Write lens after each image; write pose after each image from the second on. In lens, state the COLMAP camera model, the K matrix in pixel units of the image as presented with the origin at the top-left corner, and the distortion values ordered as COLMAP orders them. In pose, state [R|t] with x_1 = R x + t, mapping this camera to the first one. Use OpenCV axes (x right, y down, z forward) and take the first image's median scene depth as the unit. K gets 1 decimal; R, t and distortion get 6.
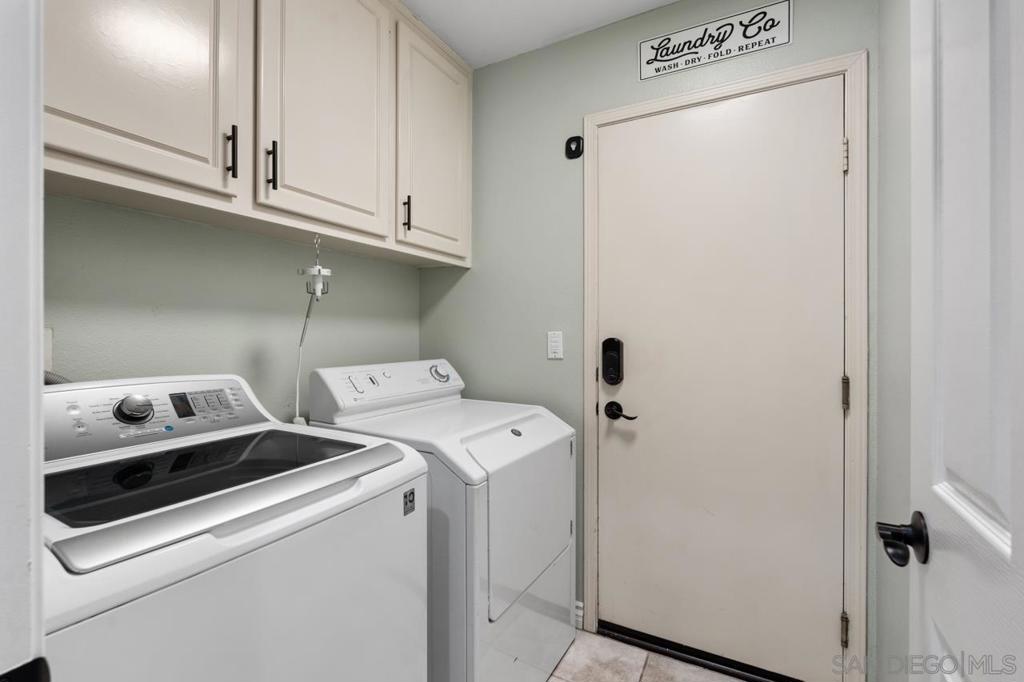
lens RADIAL K [[449.3, 0, 513.7], [0, 449.3, 339.1], [0, 0, 1]] dist [-0.003454, 0.000312]
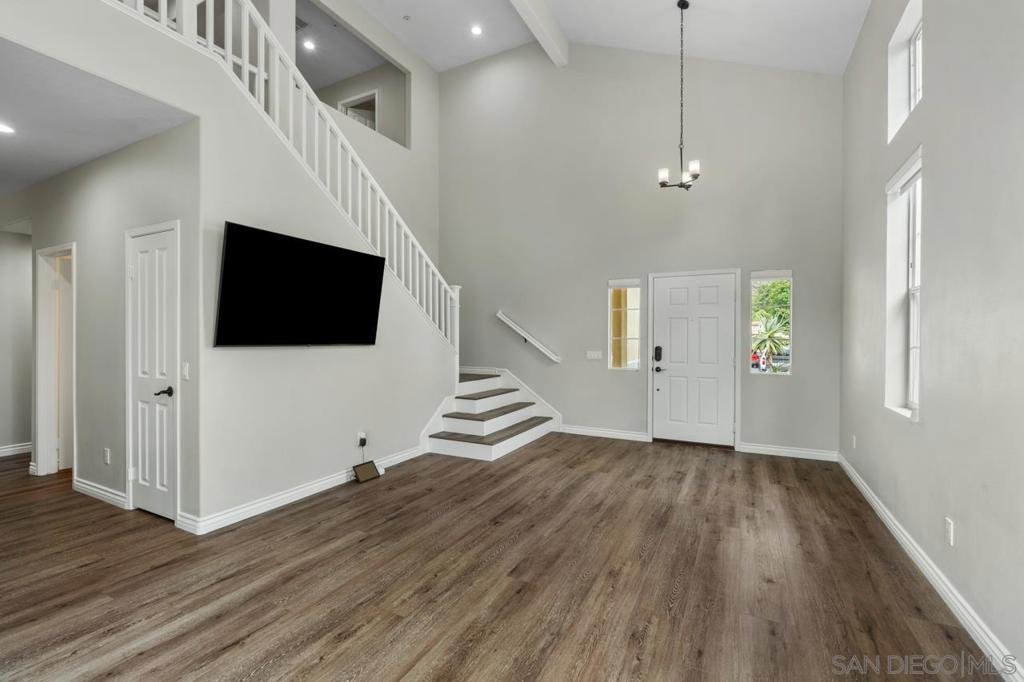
lens RADIAL K [[449.3, 0, 515.5], [0, 449.3, 339.9], [0, 0, 1]] dist [-0.003454, 0.000312]
pose [[0.998814, 0.002494, 0.048631, -0.908751], [-0.002744, 0.999983, 0.005064, -0.057878], [-0.048618, -0.005191, 0.998804, -2.038943]]
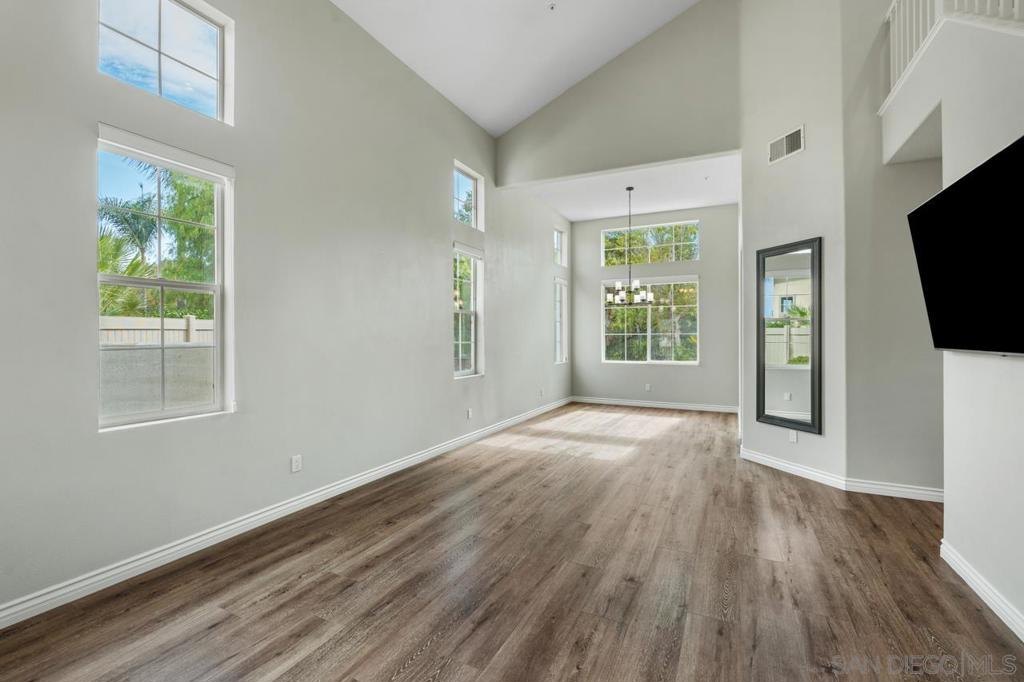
lens RADIAL K [[449.3, 0, 511.7], [0, 449.3, 337.7], [0, 0, 1]] dist [-0.003454, 0.000312]
pose [[-0.998358, -0.001747, -0.057248, -0.455476], [-0.001828, 0.999997, 0.001369, -0.062695], [0.057245, 0.001471, -0.998359, 1.045192]]
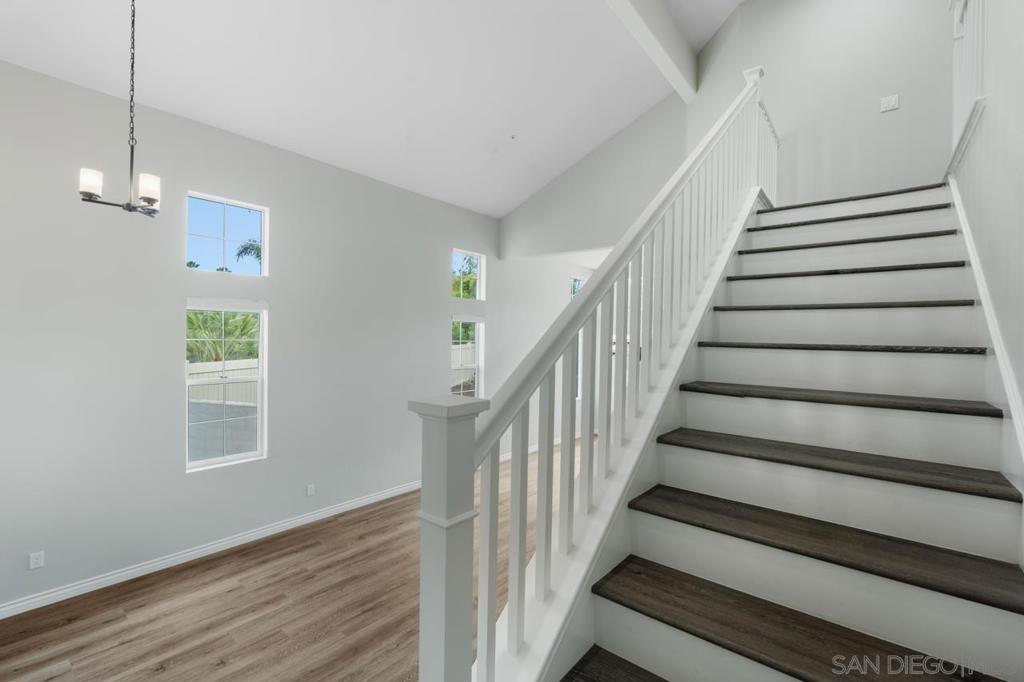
lens RADIAL K [[449.3, 0, 510.8], [0, 449.3, 343.9], [0, 0, 1]] dist [-0.003454, 0.000312]
pose [[-0.985282, -0.016047, 0.170184, -1.348399], [-0.013982, 0.999813, 0.013328, -0.495170], [-0.170366, 0.010753, -0.985322, 1.646732]]
